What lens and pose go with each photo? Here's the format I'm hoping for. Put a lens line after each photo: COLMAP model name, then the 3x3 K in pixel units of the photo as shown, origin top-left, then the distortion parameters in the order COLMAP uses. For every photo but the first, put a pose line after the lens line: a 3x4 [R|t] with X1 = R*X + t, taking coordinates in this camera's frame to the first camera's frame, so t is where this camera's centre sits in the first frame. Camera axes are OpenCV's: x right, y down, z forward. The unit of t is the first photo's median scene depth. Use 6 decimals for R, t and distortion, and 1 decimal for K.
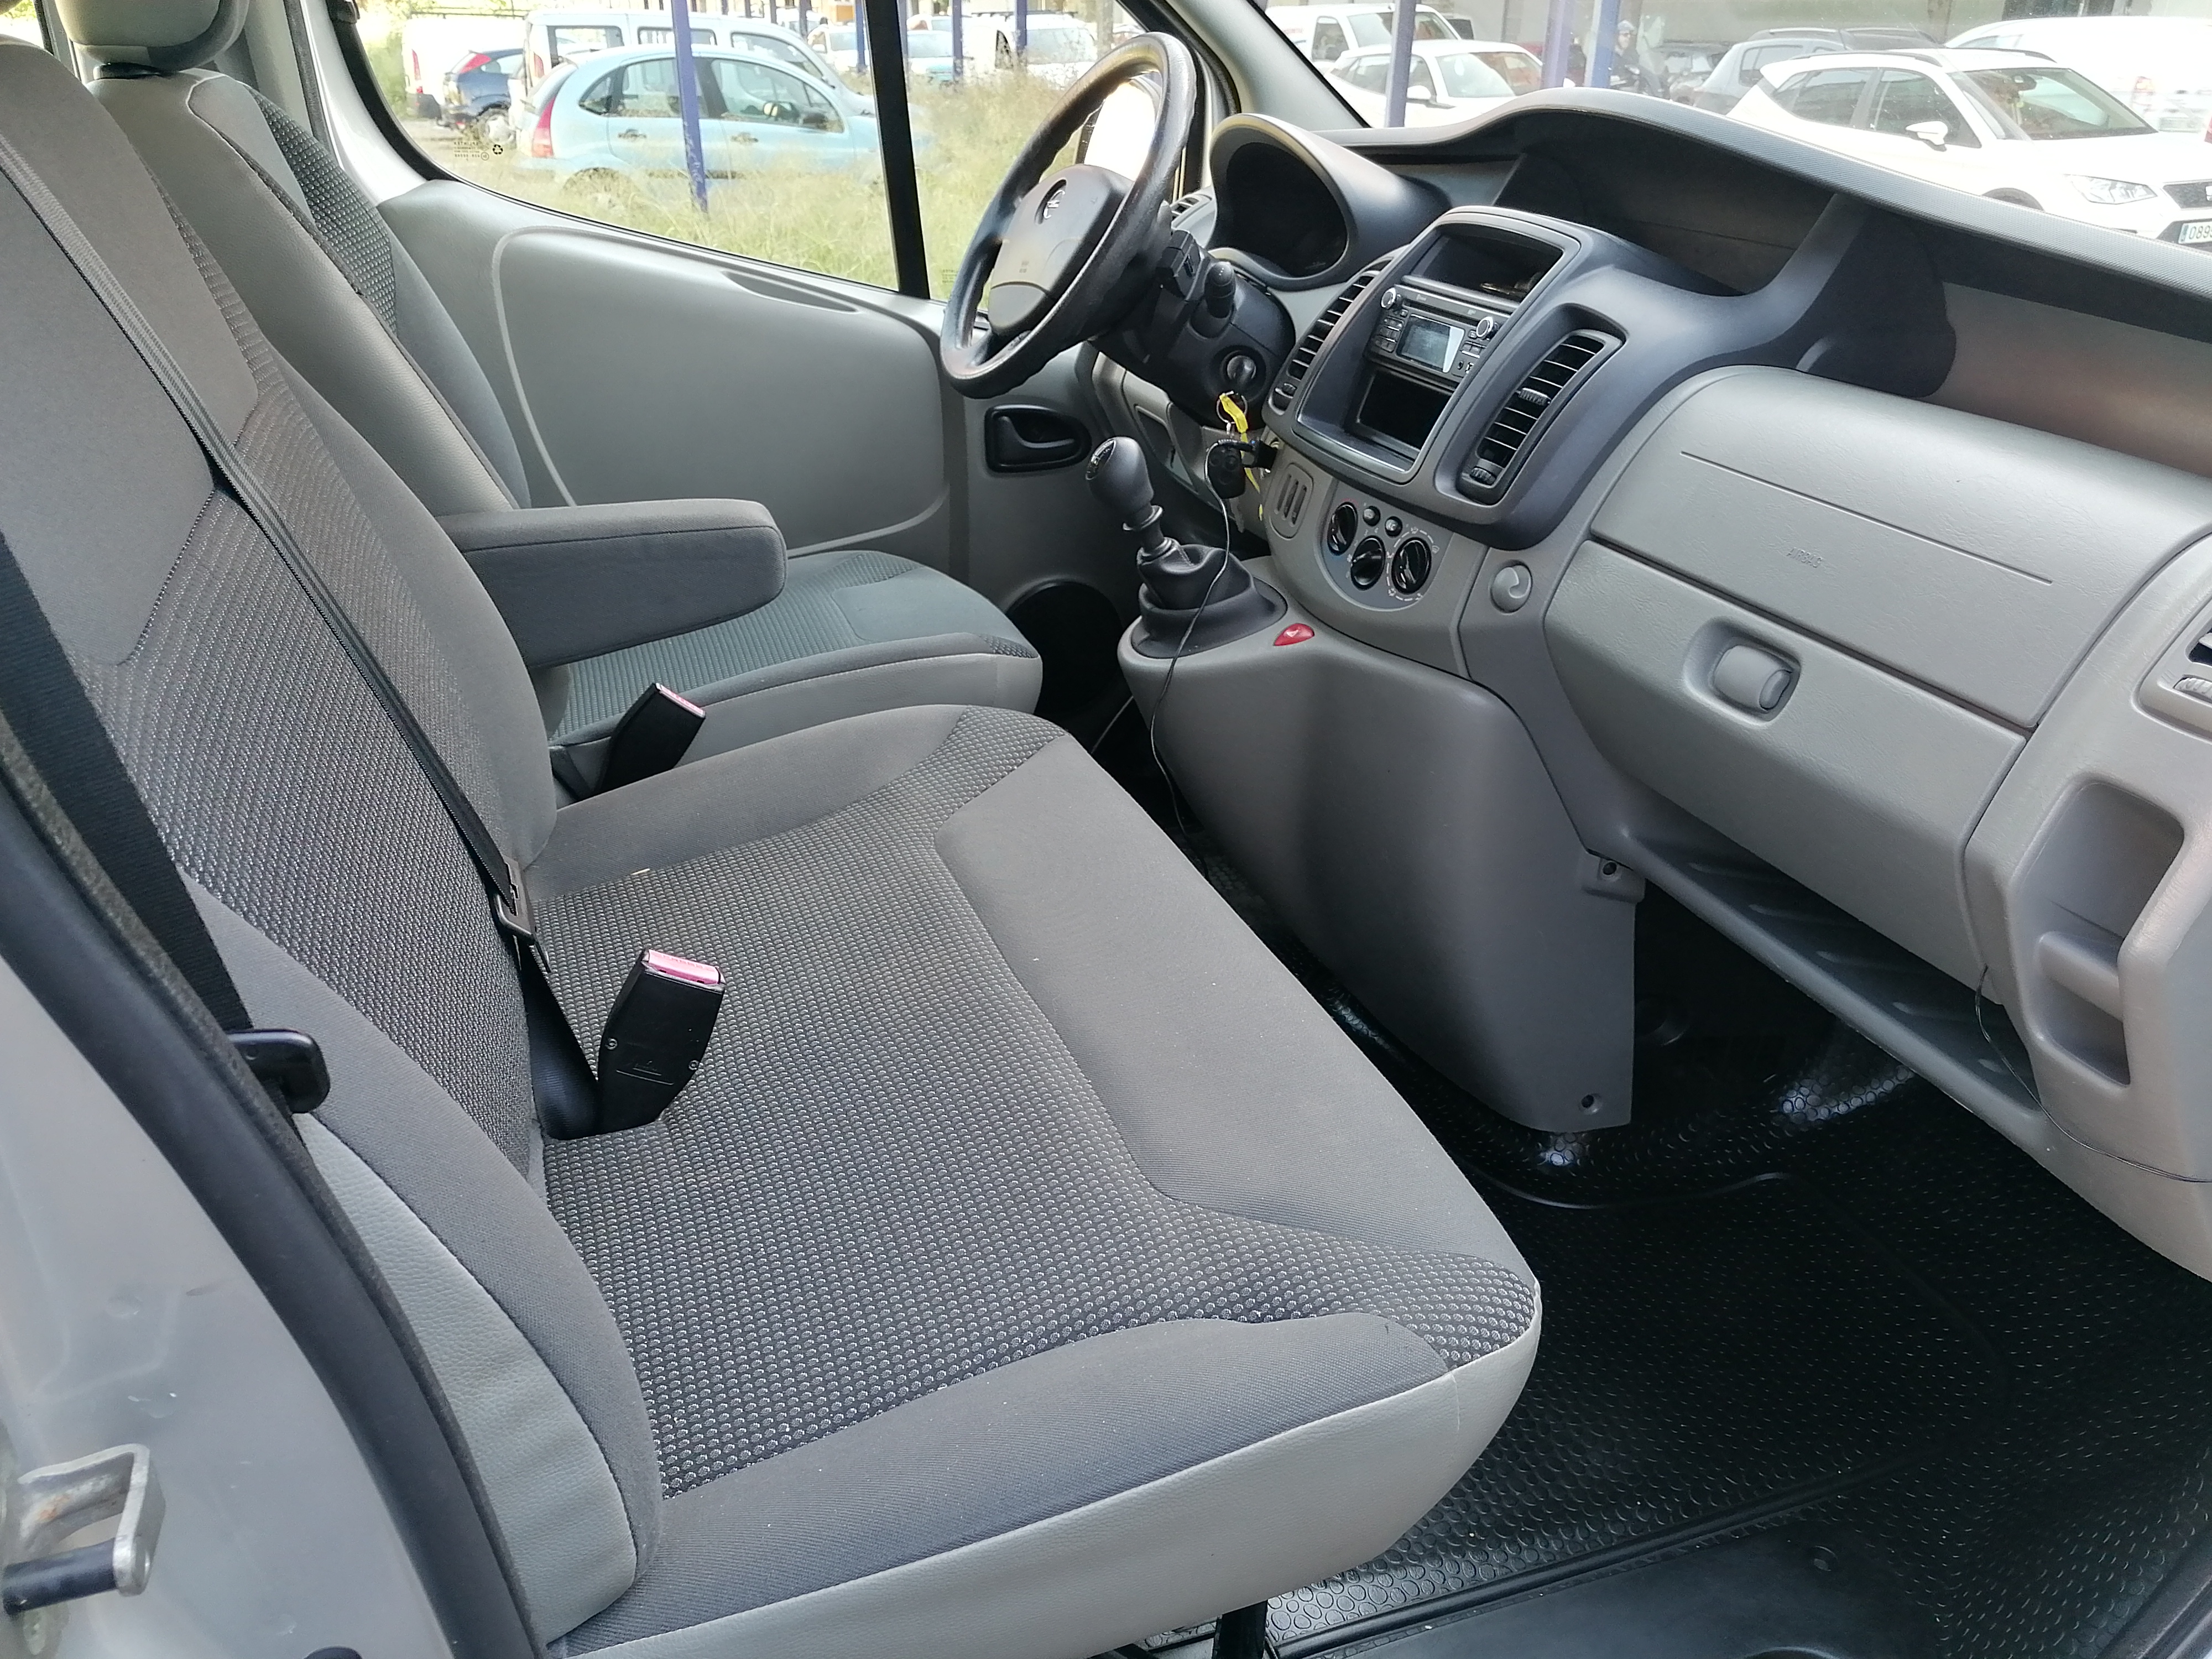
lens RADIAL K [[1689.4, 0, 1087.9], [0, 1689.4, 812.6], [0, 0, 1]] dist [0.081063, -0.096911]
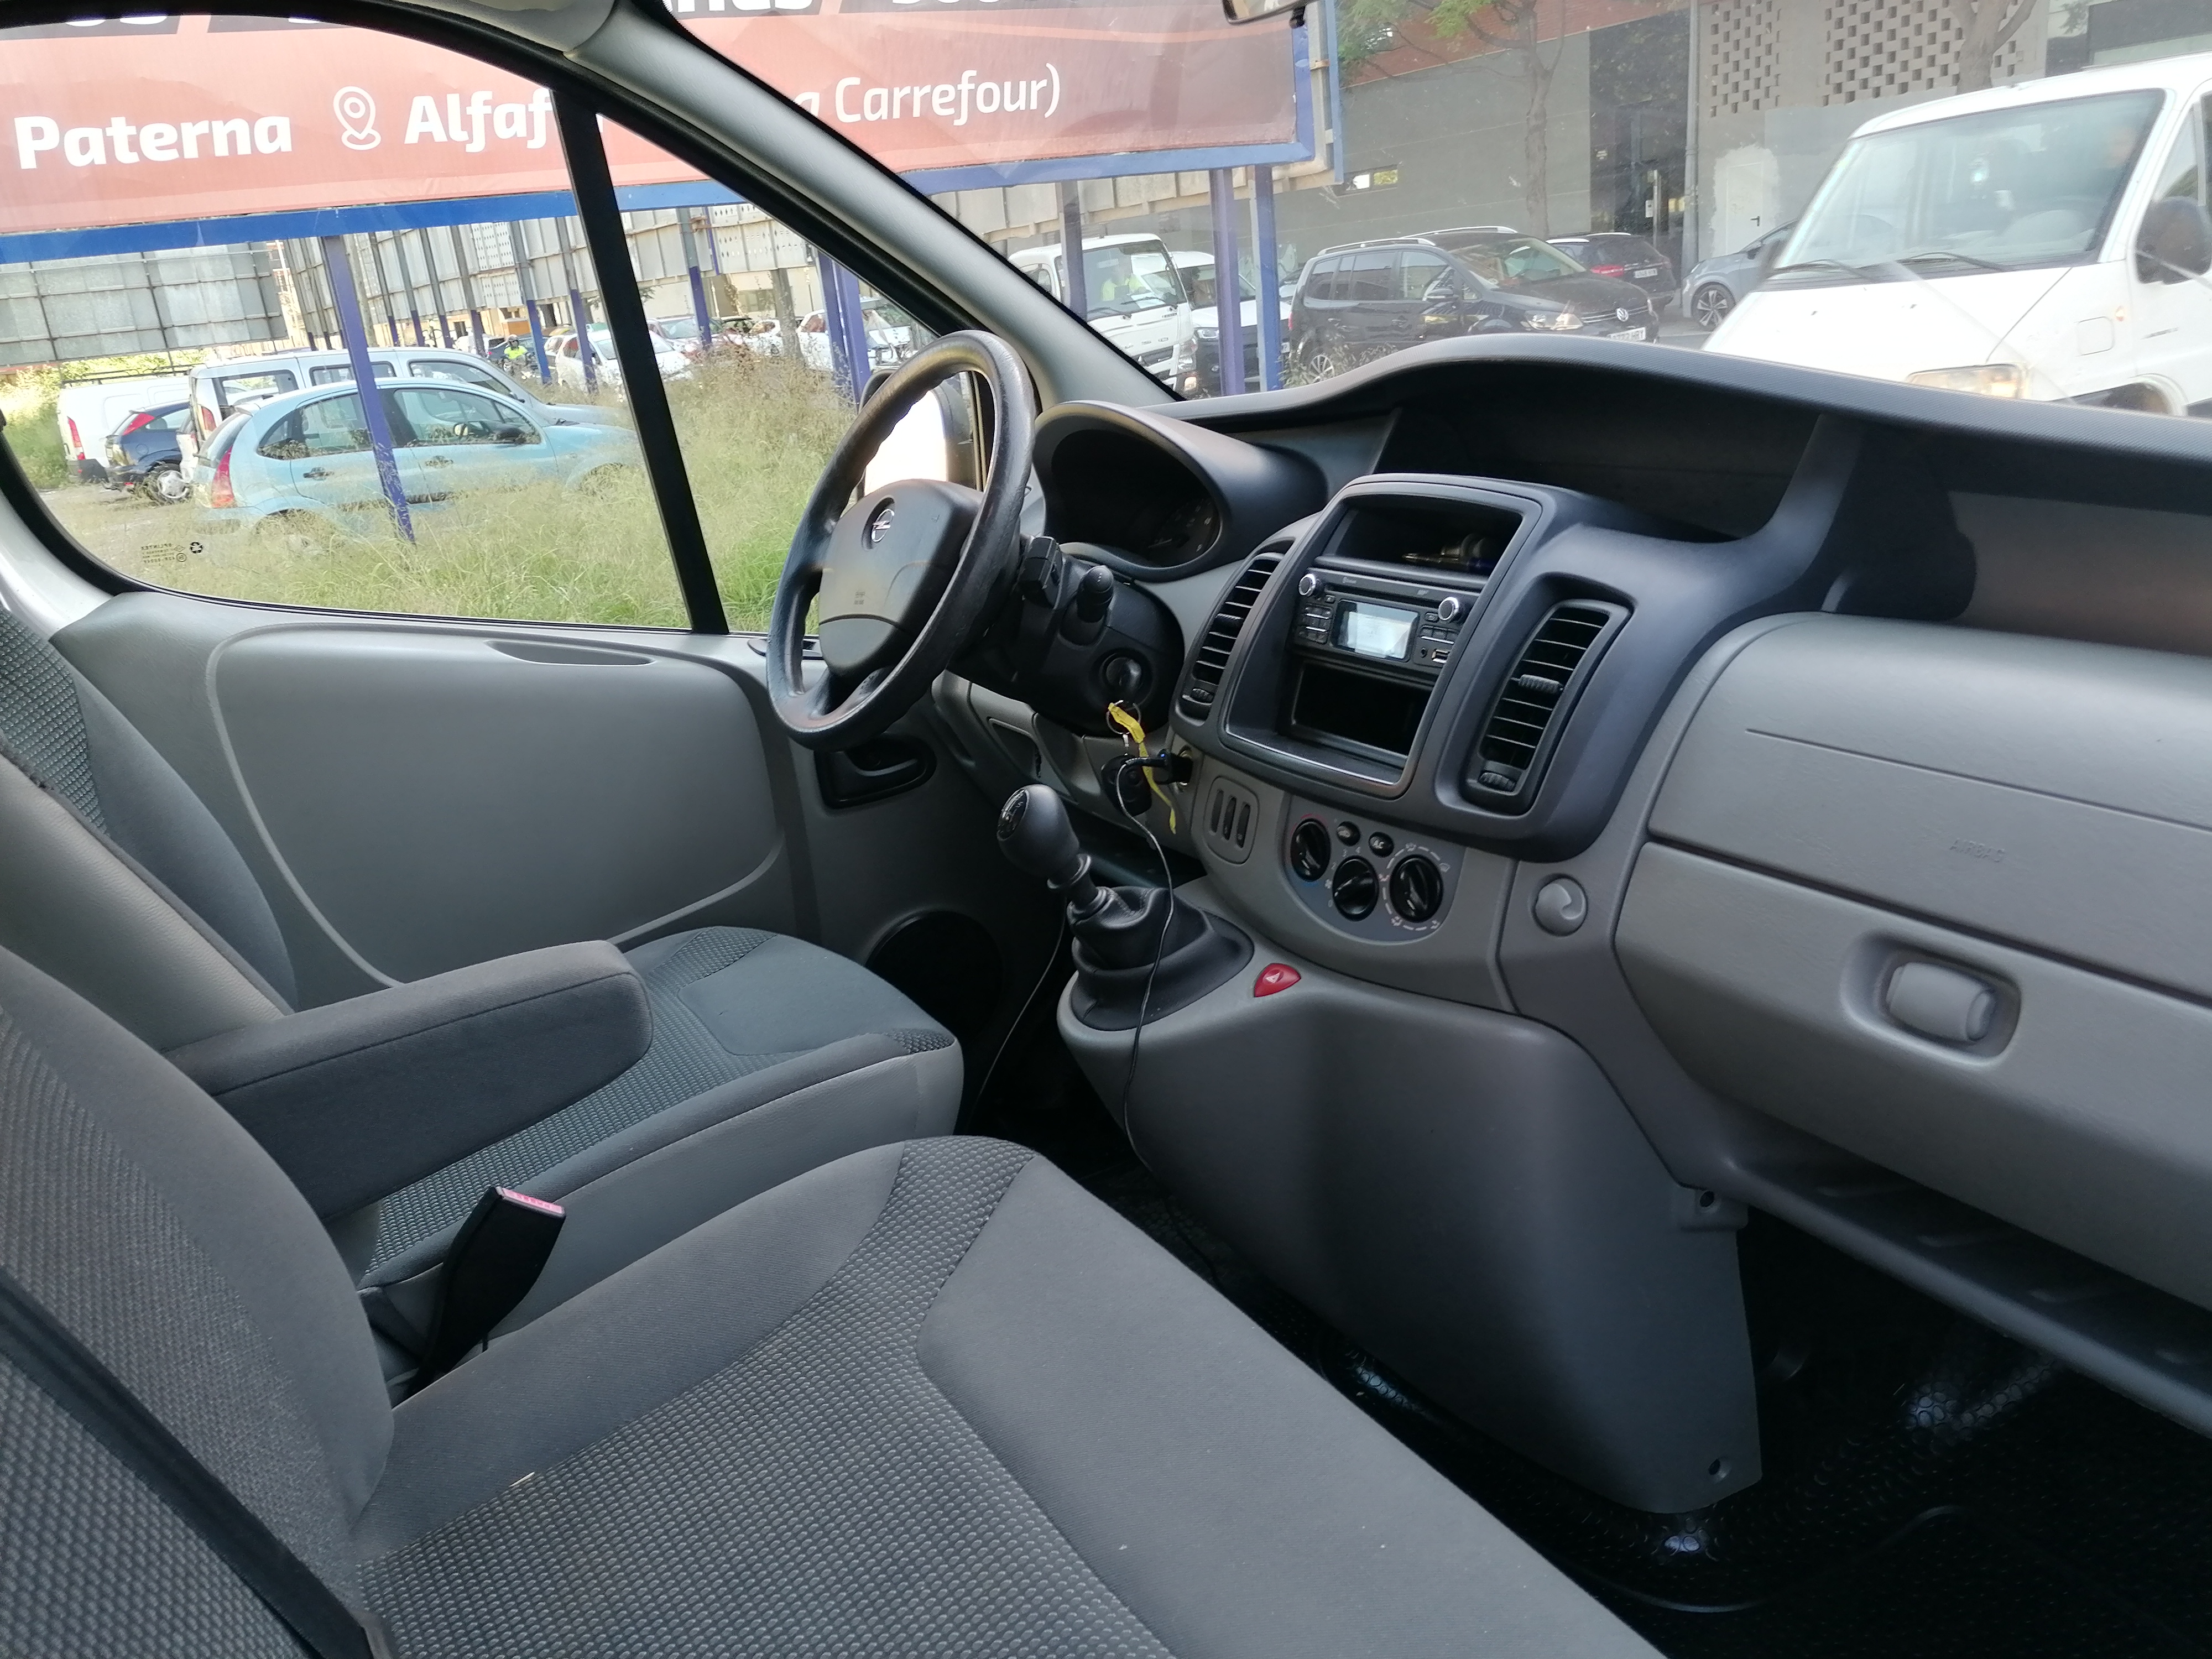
lens RADIAL K [[1675.1, 0, 1107.1], [0, 1675.1, 798.9], [0, 0, 1]] dist [0.077066, -0.087765]
pose [[0.974387, -0.163786, 0.154089, -0.072928], [0.183684, 0.974981, -0.125192, -0.103023], [-0.129730, 0.150289, 0.980094, 0.179829]]
